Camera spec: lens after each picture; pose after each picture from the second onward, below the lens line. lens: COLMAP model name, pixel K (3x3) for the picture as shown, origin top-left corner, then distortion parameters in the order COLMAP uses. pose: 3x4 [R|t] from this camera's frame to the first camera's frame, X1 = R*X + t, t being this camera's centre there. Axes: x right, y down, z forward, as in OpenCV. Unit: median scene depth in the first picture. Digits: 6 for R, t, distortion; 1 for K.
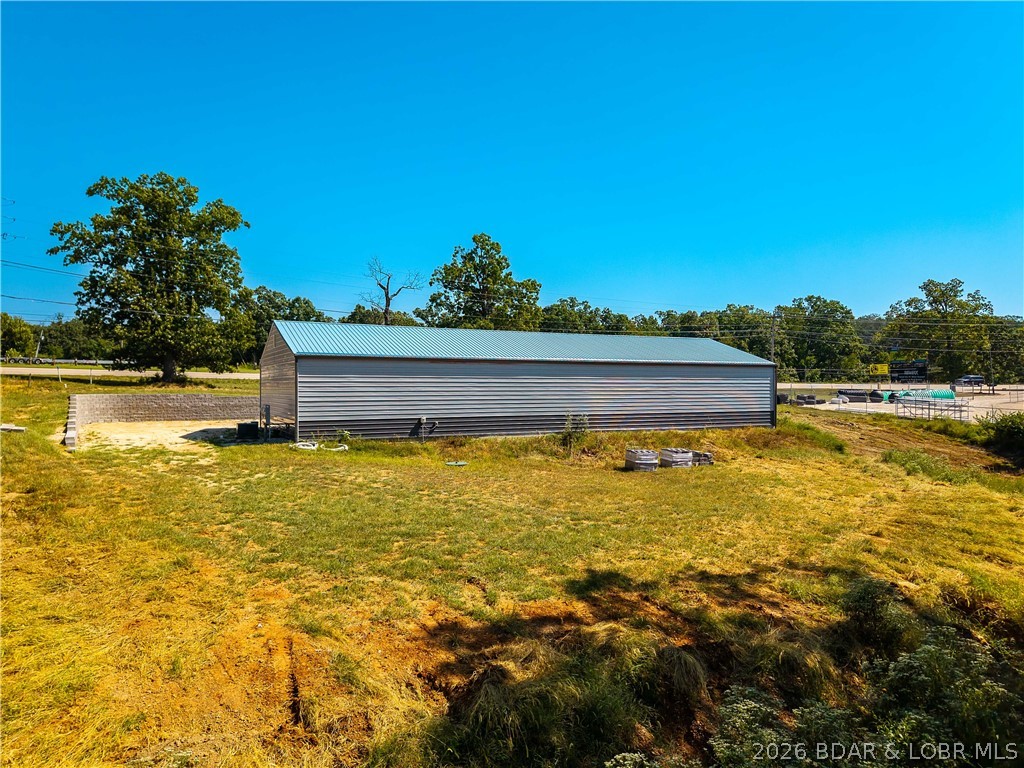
lens RADIAL K [[691.3, 0, 511.6], [0, 691.3, 380.1], [0, 0, 1]] dist [0.011865, -0.019367]
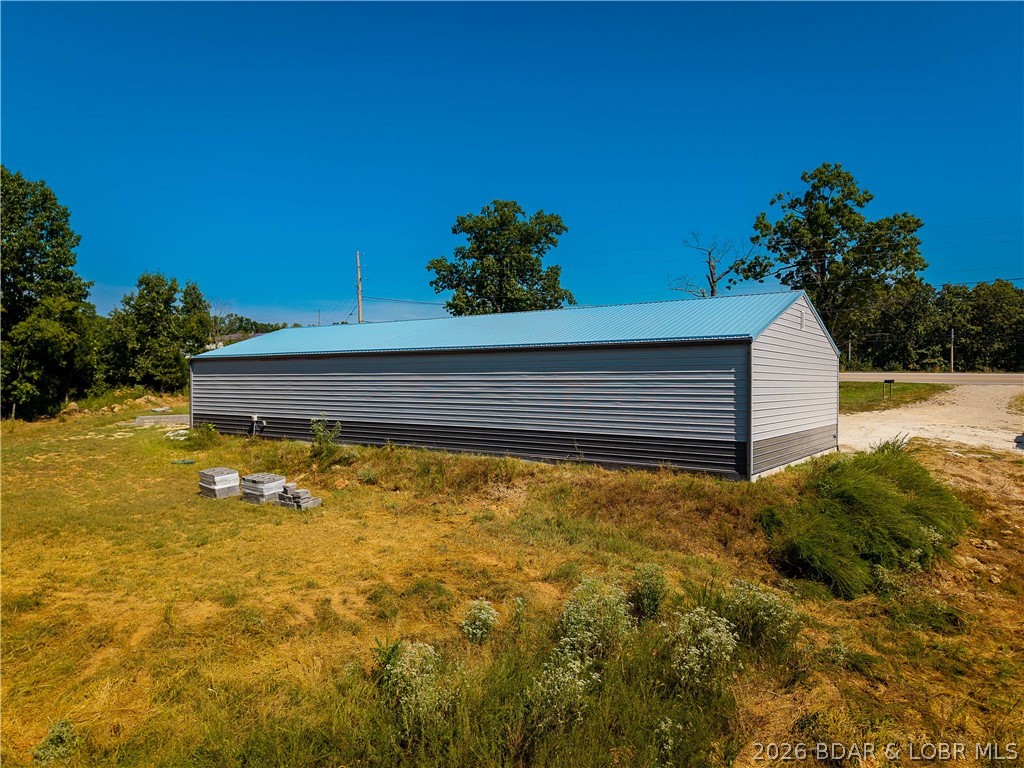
lens RADIAL K [[691.3, 0, 511.6], [0, 691.3, 380.1], [0, 0, 1]] dist [0.011865, -0.019367]
pose [[0.439554, -0.005552, -0.898199, 0.719822], [0.003781, 0.999983, -0.004330, 0.006086], [0.898208, -0.001493, 0.439568, 0.687951]]
